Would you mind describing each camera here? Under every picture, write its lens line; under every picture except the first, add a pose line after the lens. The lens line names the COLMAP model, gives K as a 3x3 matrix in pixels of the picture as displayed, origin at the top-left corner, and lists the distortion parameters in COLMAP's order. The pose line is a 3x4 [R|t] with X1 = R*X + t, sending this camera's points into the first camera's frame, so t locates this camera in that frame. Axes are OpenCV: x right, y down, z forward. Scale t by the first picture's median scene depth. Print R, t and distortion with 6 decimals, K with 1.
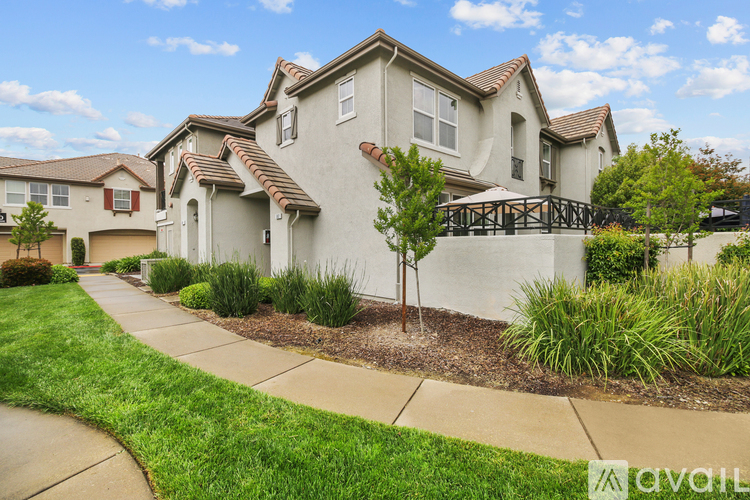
lens RADIAL K [[345.8, 0, 374.3], [0, 345.8, 247.4], [0, 0, 1]] dist [-0.009811, 0.000015]
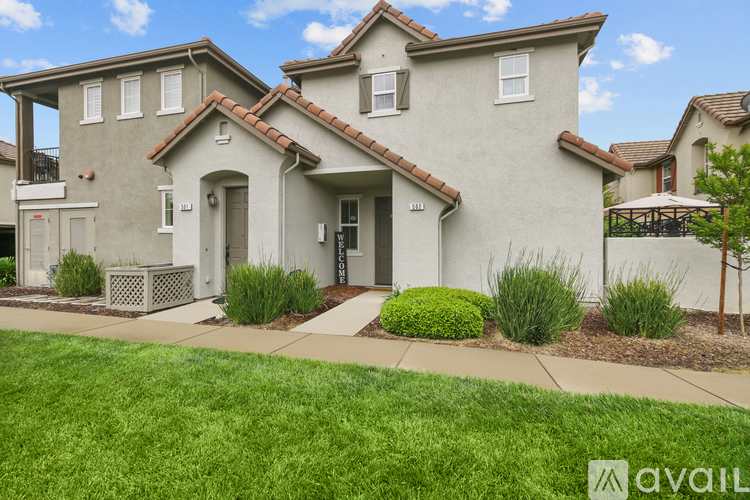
lens RADIAL K [[345.8, 0, 377.4], [0, 345.8, 251.8], [0, 0, 1]] dist [-0.009811, 0.000015]
pose [[0.869005, 0.013477, 0.494620, -0.781946], [-0.009768, 0.999901, -0.010083, 0.020660], [-0.494707, 0.003931, 0.869051, 0.407684]]
